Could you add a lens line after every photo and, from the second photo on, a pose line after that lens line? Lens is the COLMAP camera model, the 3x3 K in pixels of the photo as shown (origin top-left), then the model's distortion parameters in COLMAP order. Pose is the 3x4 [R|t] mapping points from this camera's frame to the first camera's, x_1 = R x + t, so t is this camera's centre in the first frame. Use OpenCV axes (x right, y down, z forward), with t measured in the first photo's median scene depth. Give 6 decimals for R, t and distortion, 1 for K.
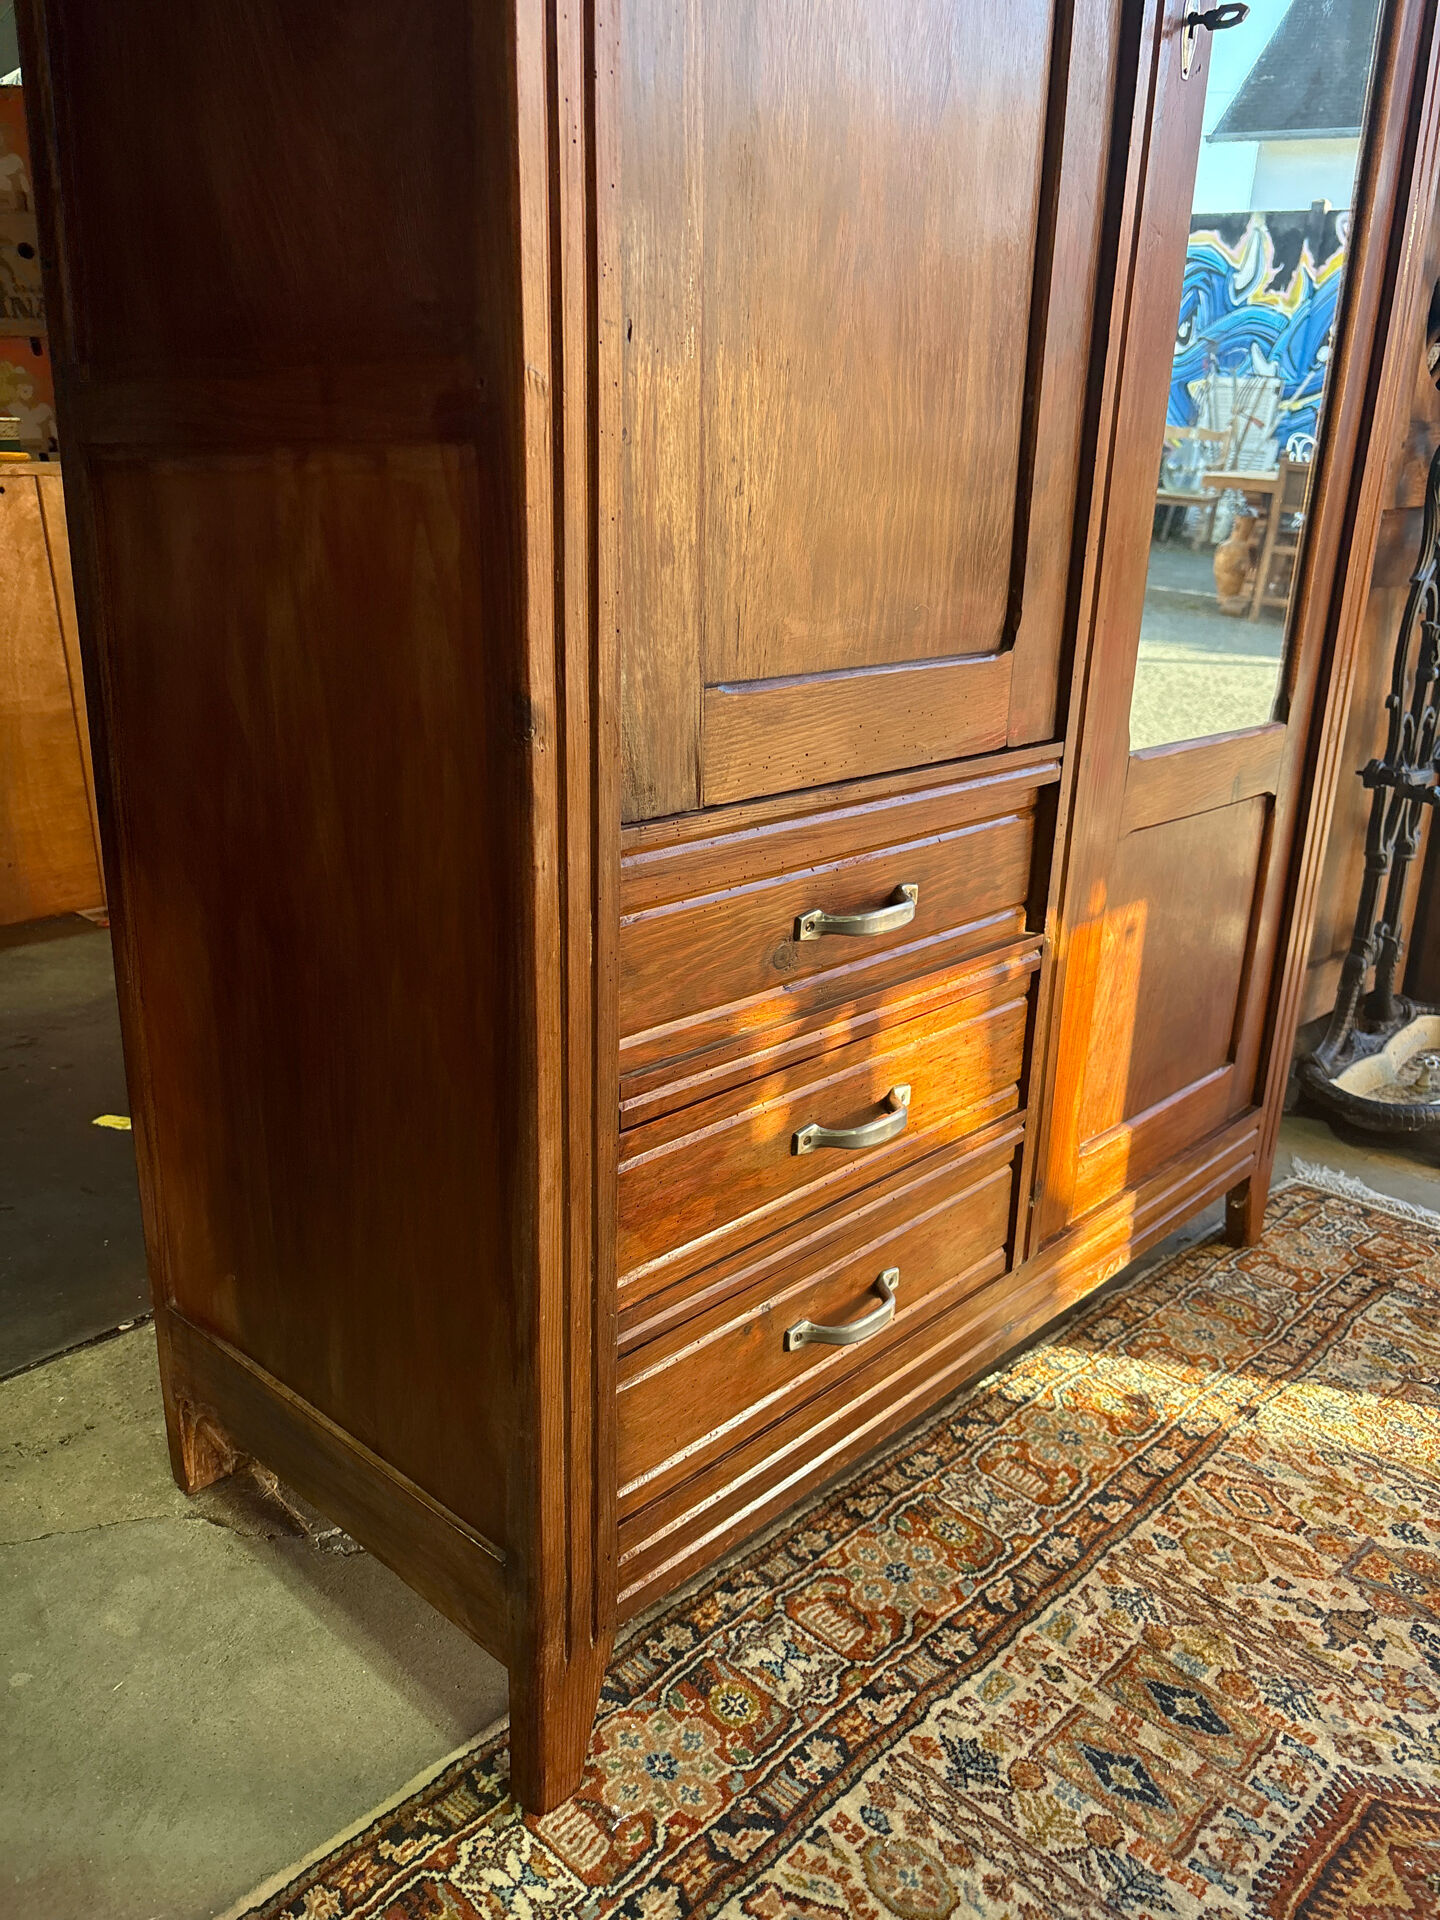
lens RADIAL K [[1446.7, 0, 717.2], [0, 1446.7, 966.5], [0, 0, 1]] dist [0.056467, -0.070239]
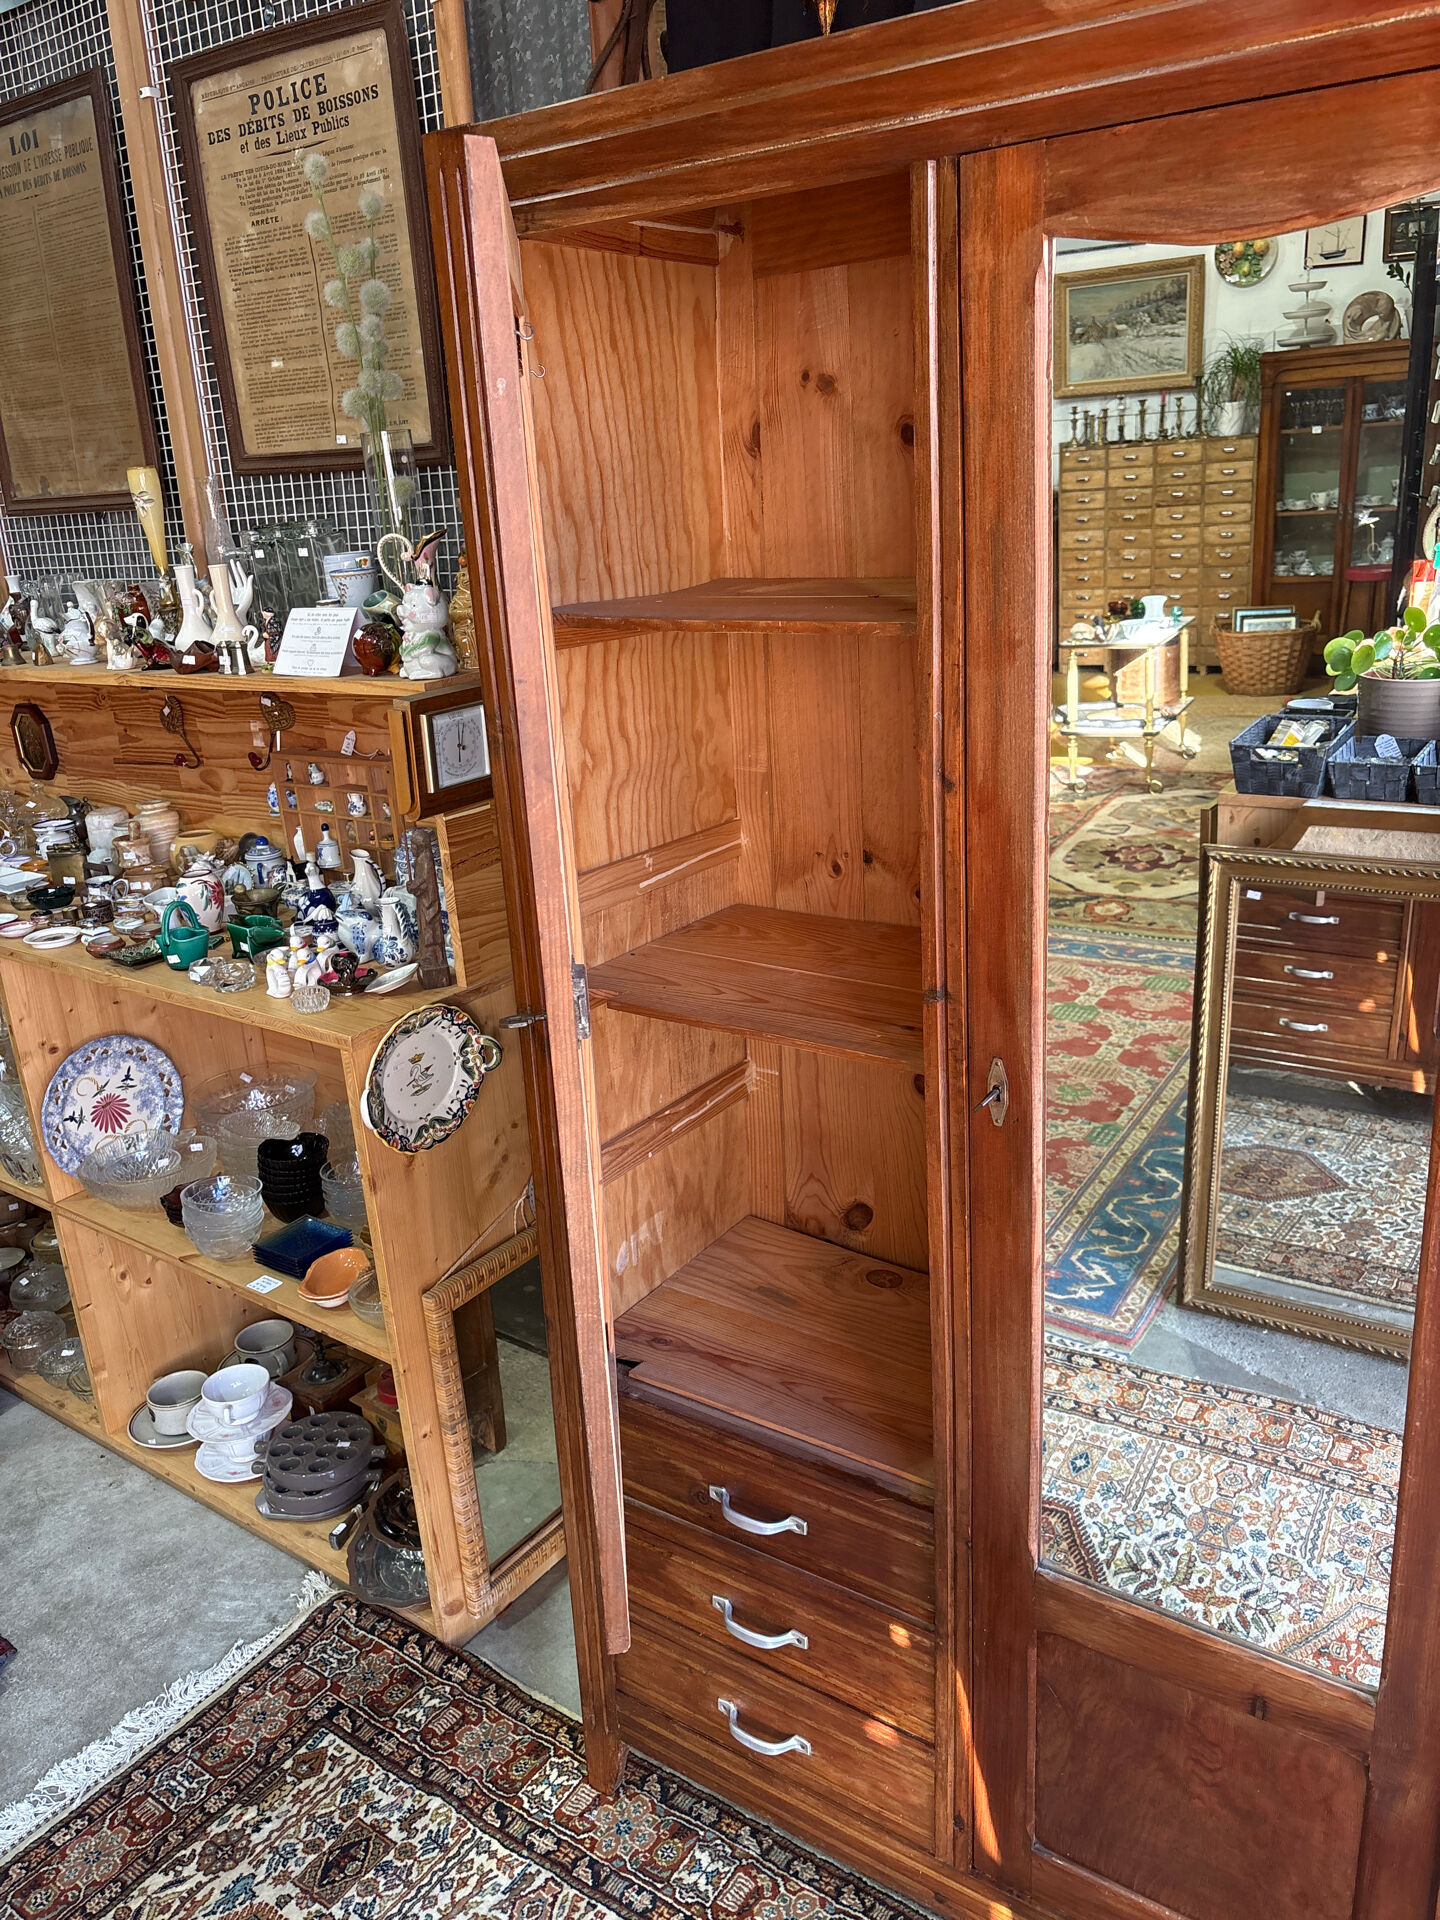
lens RADIAL K [[1429.5, 0, 728.6], [0, 1429.5, 956.5], [0, 0, 1]] dist [0.077859, -0.096909]
pose [[0.171097, 0.265765, -0.948733, 1.299341], [-0.265207, 0.939815, 0.215438, -0.852542], [0.948889, 0.214750, 0.231283, 0.382663]]
